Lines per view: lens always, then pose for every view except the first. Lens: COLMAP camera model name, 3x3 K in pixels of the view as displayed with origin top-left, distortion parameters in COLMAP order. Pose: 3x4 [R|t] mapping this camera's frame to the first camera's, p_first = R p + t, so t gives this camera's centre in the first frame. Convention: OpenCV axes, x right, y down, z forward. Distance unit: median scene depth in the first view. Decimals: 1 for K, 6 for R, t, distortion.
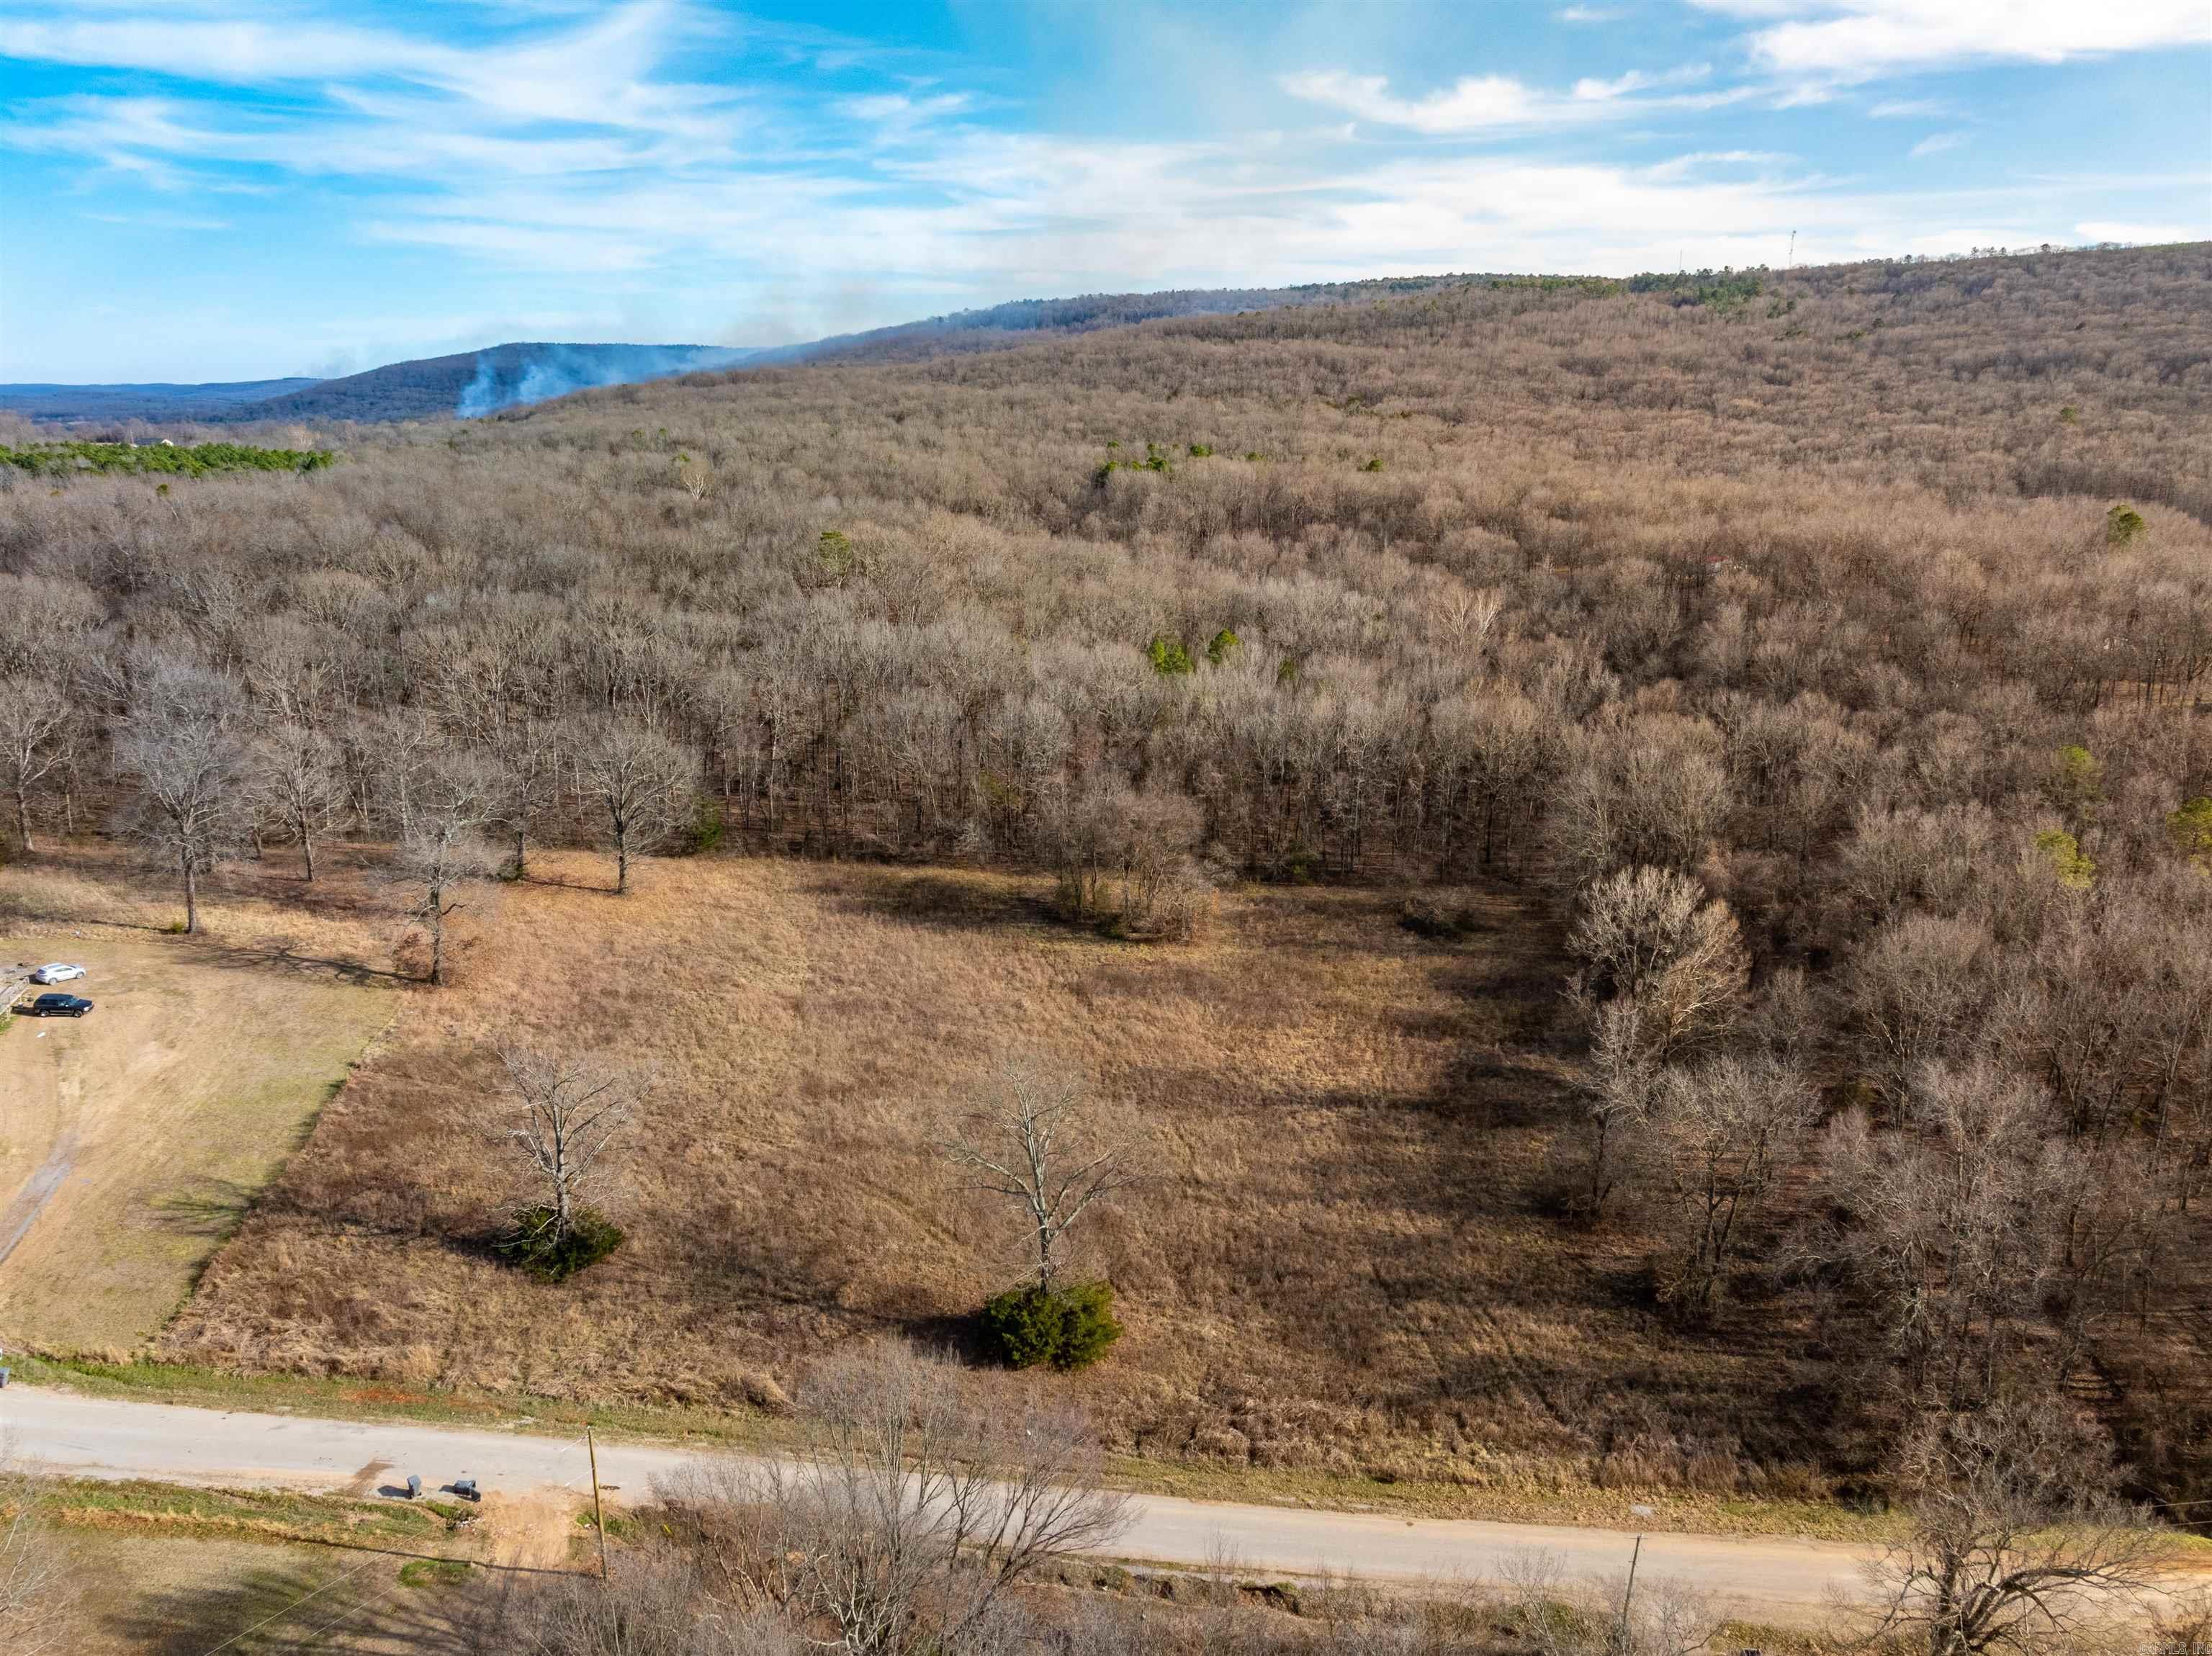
lens RADIAL K [[1555.8, 0, 1111.1], [0, 1555.8, 807.3], [0, 0, 1]] dist [-0.034759, 0.022730]
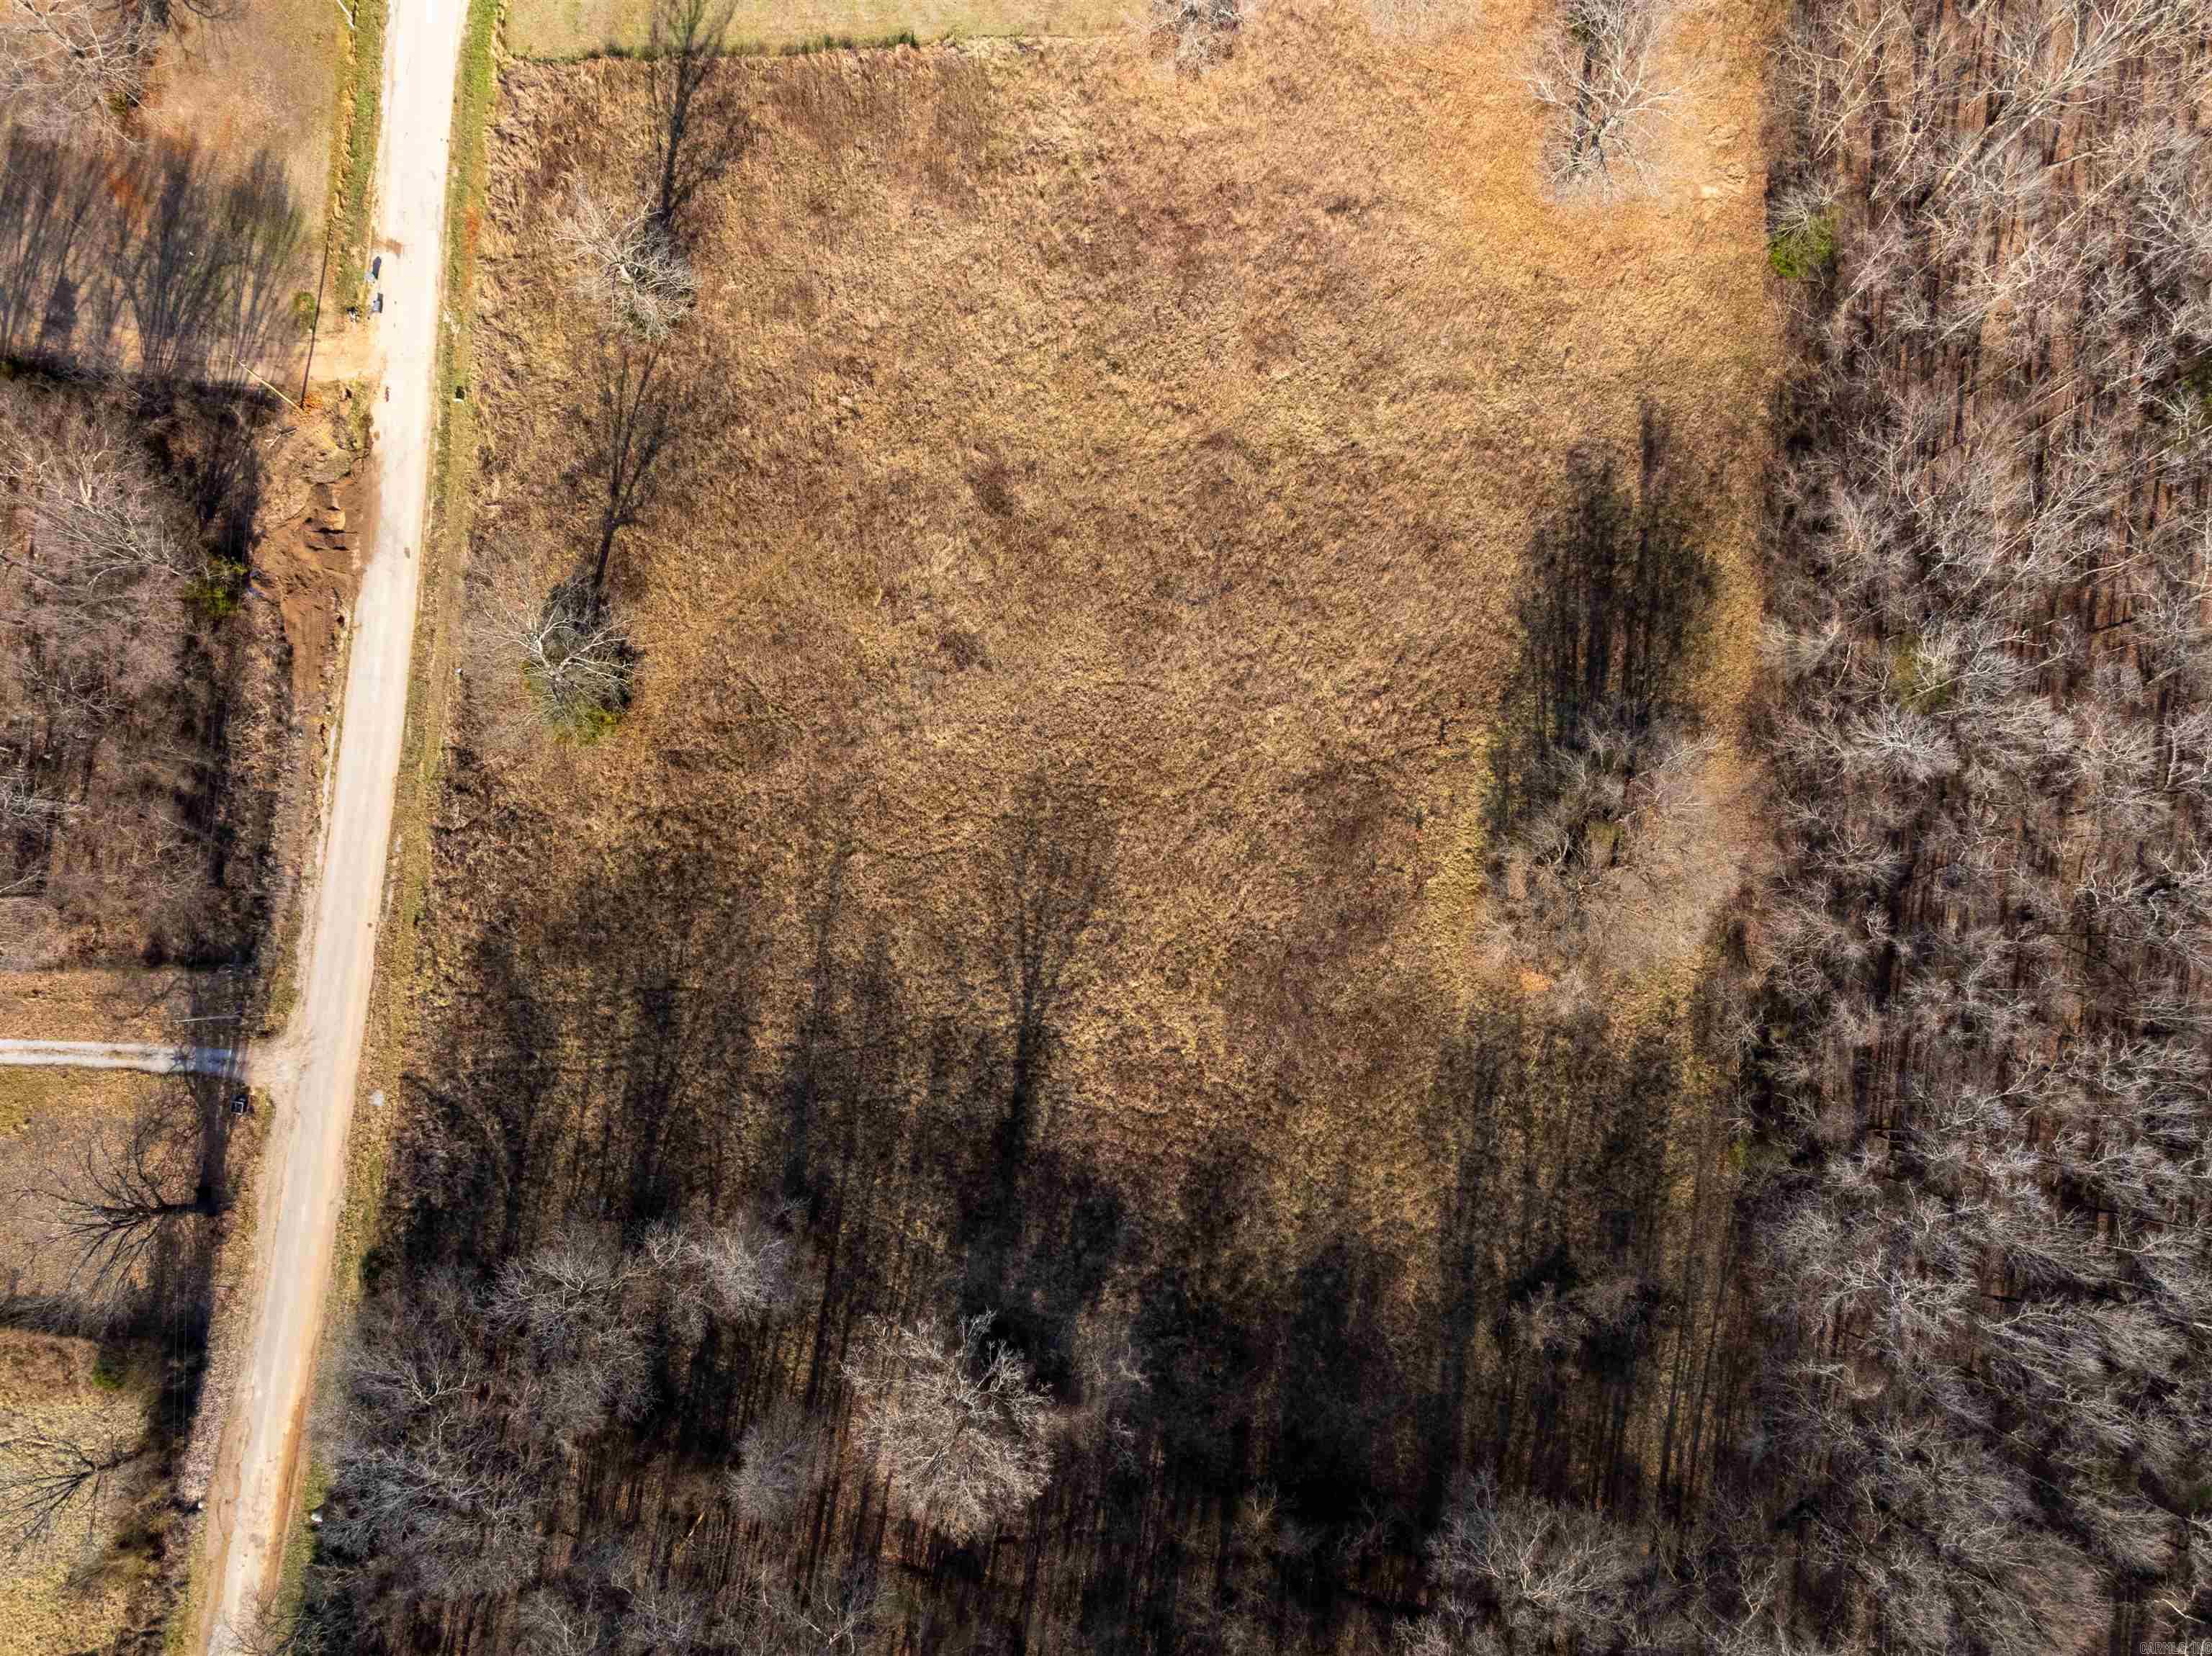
lens RADIAL K [[1555.8, 0, 1105.5], [0, 1555.8, 829.8], [0, 0, 1]] dist [-0.034759, 0.022730]
pose [[-0.101773, 0.987552, -0.119928, 0.171654], [-0.270456, 0.088546, 0.958652, -0.938746], [0.957338, 0.130000, 0.258078, 1.049457]]
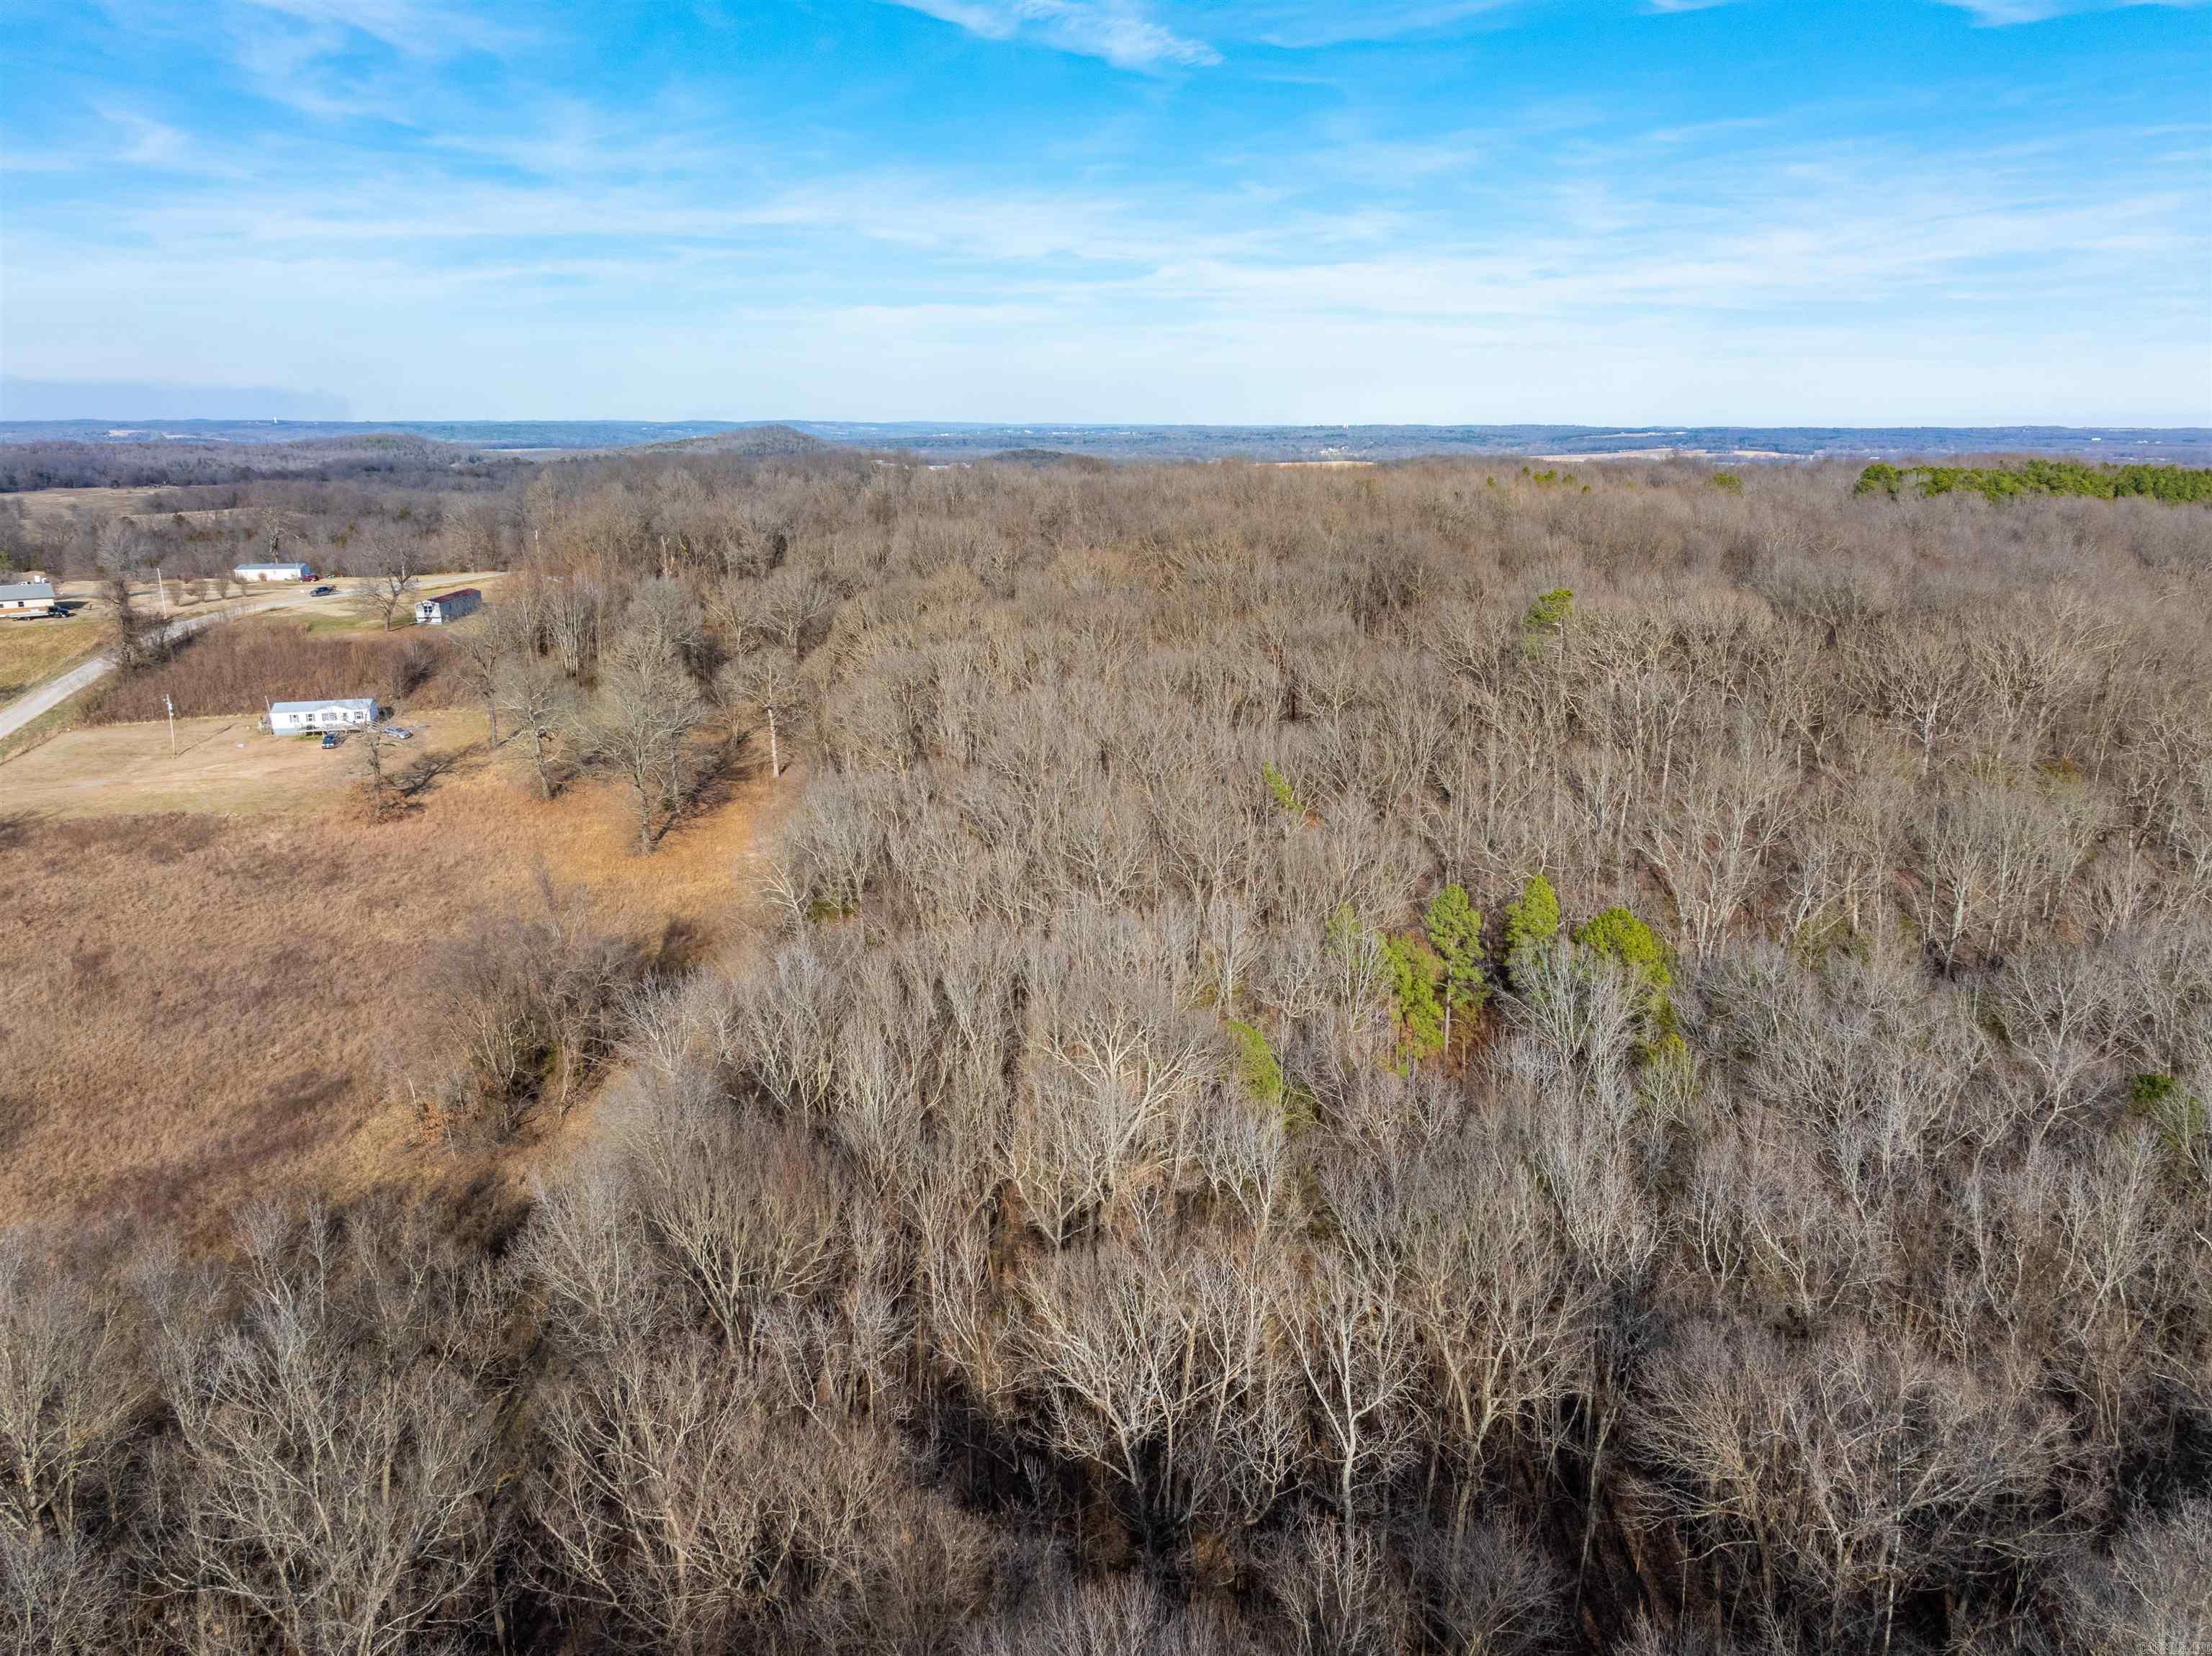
lens RADIAL K [[1555.8, 0, 1124.0], [0, 1555.8, 825.7], [0, 0, 1]] dist [-0.034759, 0.022730]
pose [[0.023177, 0.255195, -0.966612, 1.113810], [-0.268728, 0.932877, 0.239845, -0.478704], [0.962937, 0.254197, 0.090199, 1.991165]]
